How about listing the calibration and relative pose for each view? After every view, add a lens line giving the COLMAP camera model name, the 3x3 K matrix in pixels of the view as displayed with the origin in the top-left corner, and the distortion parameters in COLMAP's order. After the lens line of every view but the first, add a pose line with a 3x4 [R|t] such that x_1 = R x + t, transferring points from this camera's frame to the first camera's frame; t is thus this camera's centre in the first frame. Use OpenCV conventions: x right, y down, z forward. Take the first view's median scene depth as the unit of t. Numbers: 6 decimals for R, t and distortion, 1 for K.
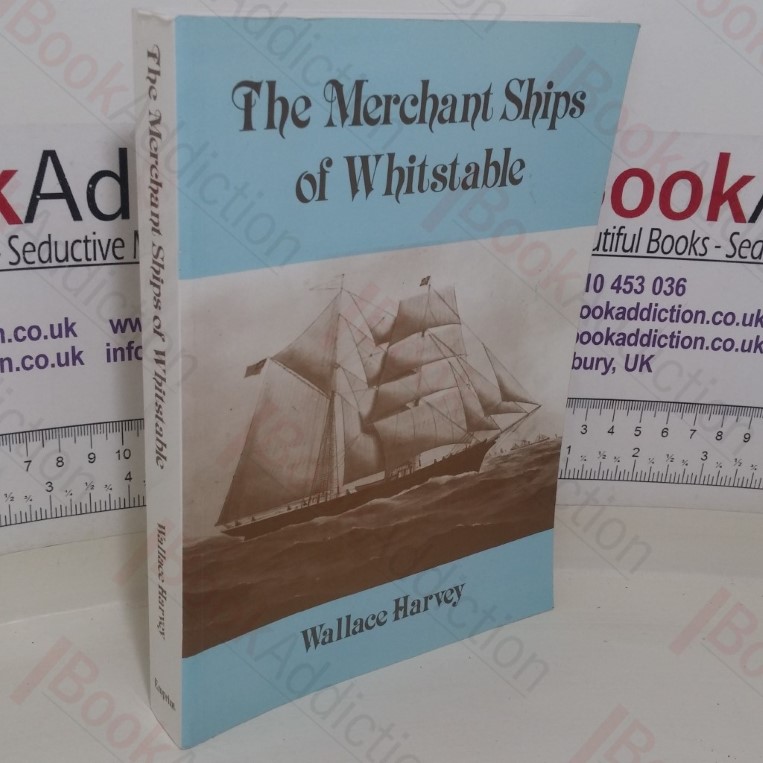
lens RADIAL K [[1073.1, 0, 359.3], [0, 1073.1, 392.6], [0, 0, 1]] dist [0.017933, 0.000000]
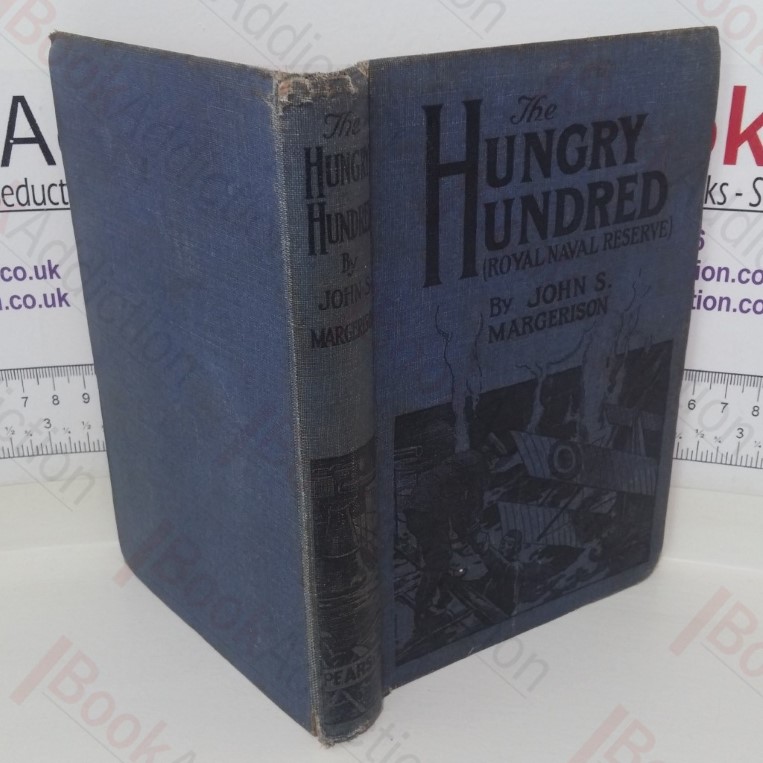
lens RADIAL K [[1073.1, 0, 390.8], [0, 1073.1, 388.0], [0, 0, 1]] dist [0.017933, 0.000000]
pose [[0.965717, 0.045269, -0.255619, 0.291833], [-0.042376, 0.998960, 0.016815, 0.020799], [0.256114, -0.005406, 0.966631, 0.071760]]
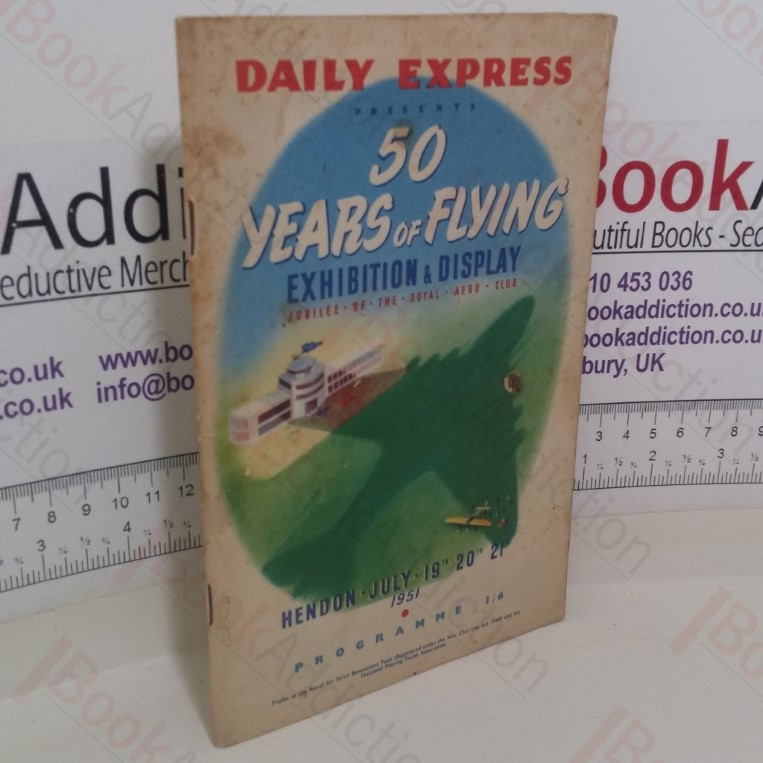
lens RADIAL K [[1073.1, 0, 385.7], [0, 1073.1, 392.8], [0, 0, 1]] dist [0.017933, 0.000000]
pose [[0.992313, -0.079834, 0.094562, -0.073424], [0.083789, 0.995735, -0.038618, 0.017974], [-0.091075, 0.046245, 0.994770, 0.063373]]
